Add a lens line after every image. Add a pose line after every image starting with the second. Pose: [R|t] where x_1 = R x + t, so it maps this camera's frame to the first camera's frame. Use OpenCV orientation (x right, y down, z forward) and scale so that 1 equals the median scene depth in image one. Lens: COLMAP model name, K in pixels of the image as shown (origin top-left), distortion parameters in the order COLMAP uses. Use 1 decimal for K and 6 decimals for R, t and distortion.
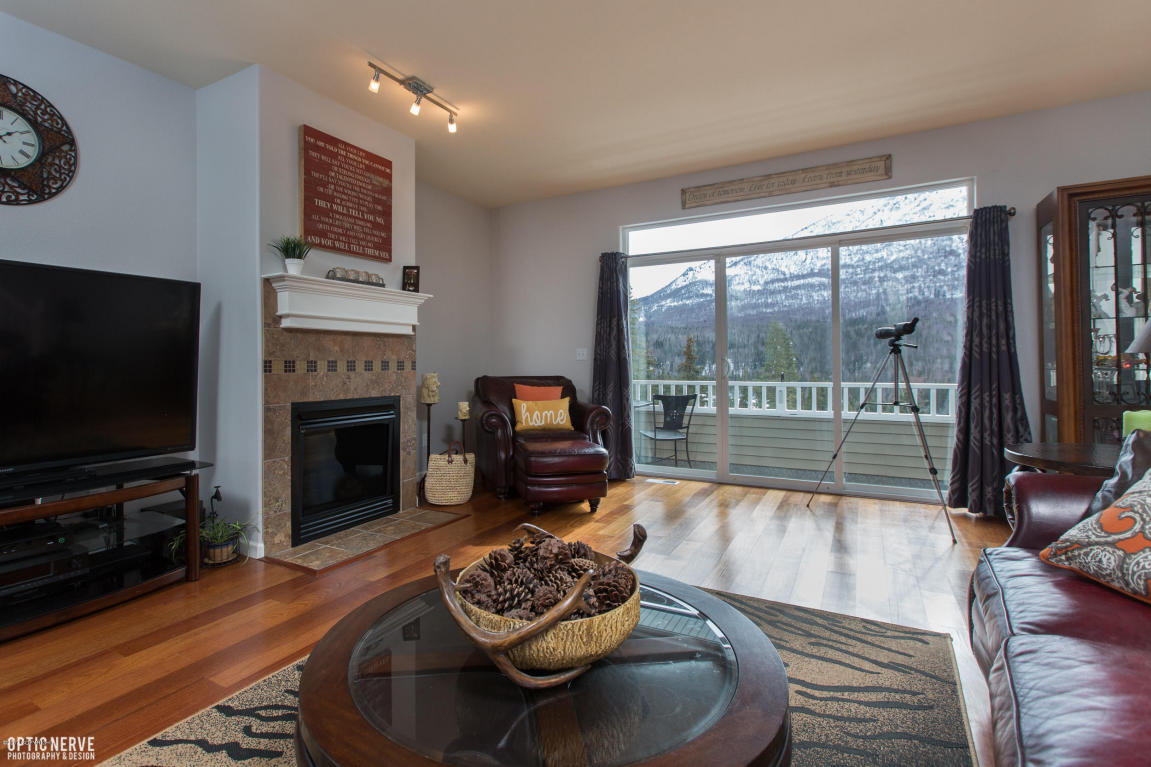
lens RADIAL K [[564.1, 0, 534.1], [0, 564.1, 359.4], [0, 0, 1]] dist [0.002524, 0.000287]
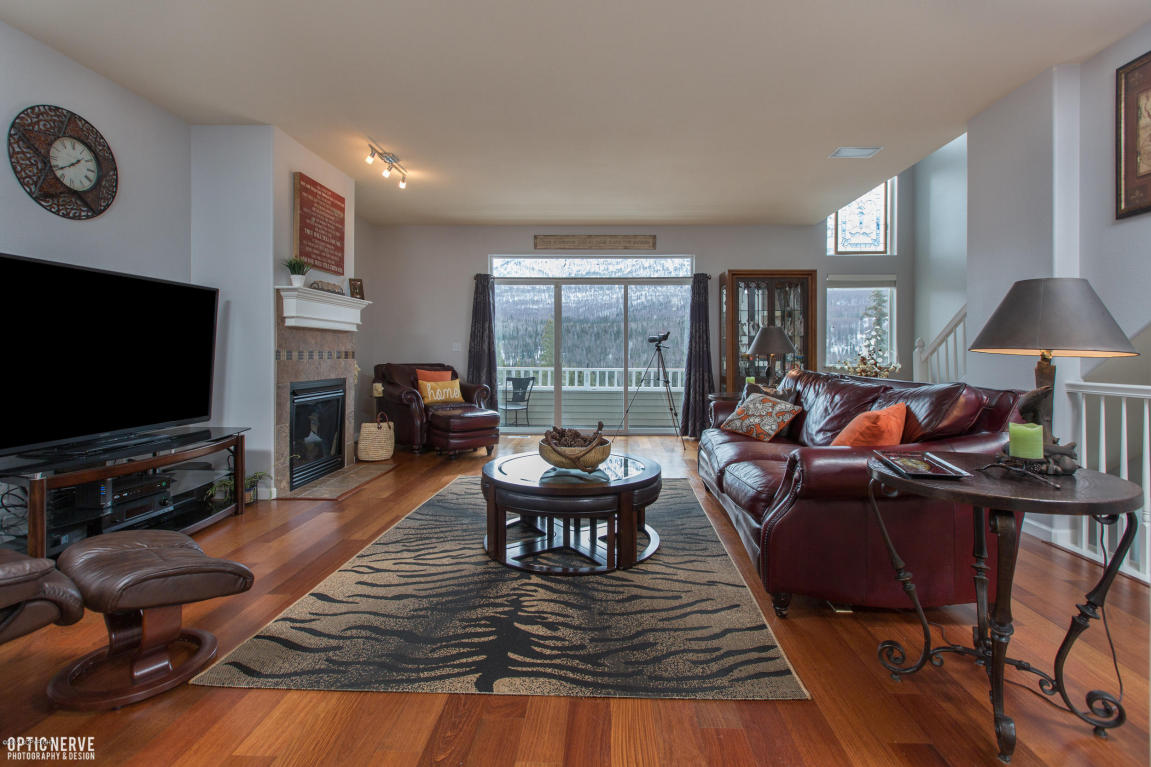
lens RADIAL K [[542.0, 0, 600.4], [0, 542.0, 355.8], [0, 0, 1]] dist [-0.002424, -0.000882]
pose [[0.868575, 0.009610, 0.495465, -0.365187], [-0.015653, 0.999845, 0.008048, -0.006584], [-0.495311, -0.014746, 0.868591, -0.394589]]
